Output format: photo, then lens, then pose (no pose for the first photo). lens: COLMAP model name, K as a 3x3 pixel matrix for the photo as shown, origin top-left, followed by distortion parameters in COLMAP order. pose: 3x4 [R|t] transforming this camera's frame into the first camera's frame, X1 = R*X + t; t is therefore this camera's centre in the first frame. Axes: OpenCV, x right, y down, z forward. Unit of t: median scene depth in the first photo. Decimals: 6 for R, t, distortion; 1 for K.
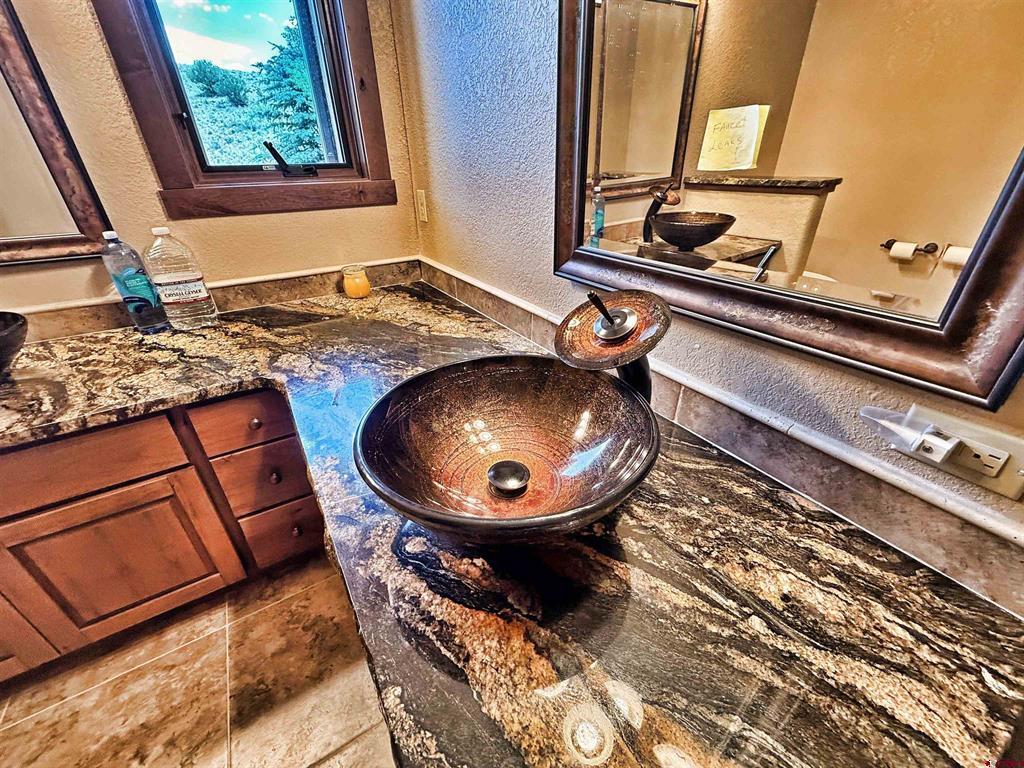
lens RADIAL K [[408.9, 0, 508.2], [0, 408.9, 384.0], [0, 0, 1]] dist [-0.000464, 0.000246]
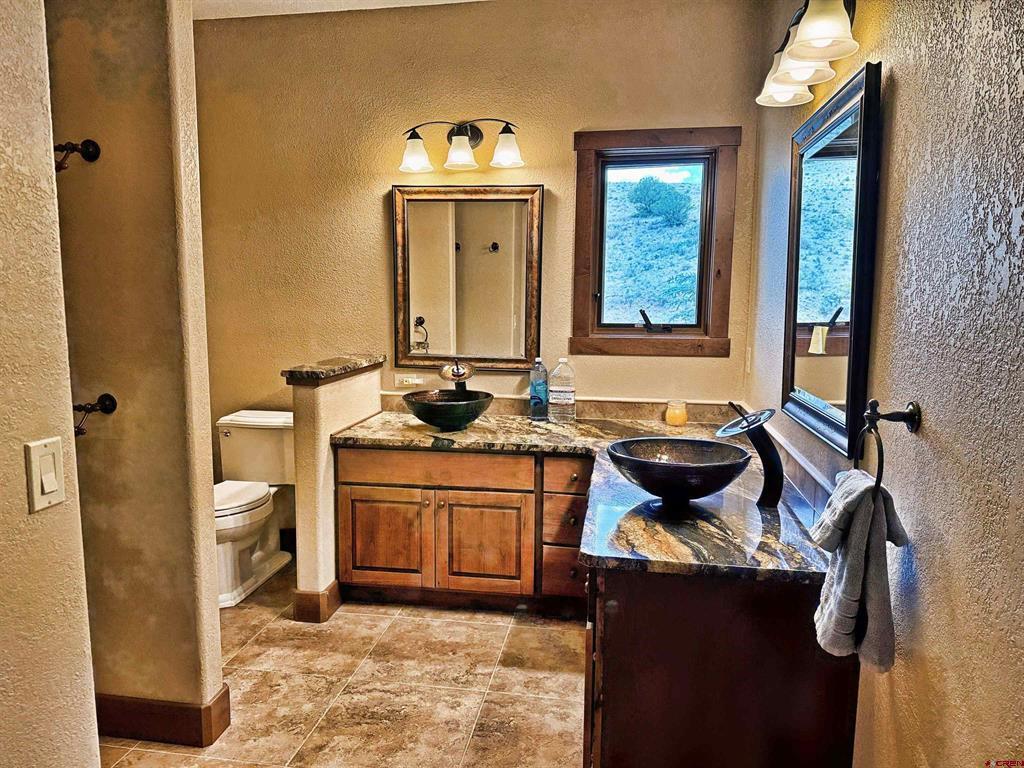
lens RADIAL K [[720.5, 0, 513.8], [0, 720.5, 385.1], [0, 0, 1]] dist [0.044464, -0.058305]
pose [[0.755468, 0.105800, -0.646587, 0.801987], [-0.333492, 0.911563, -0.240492, 0.438653], [0.563961, 0.397316, 0.723940, -1.065661]]
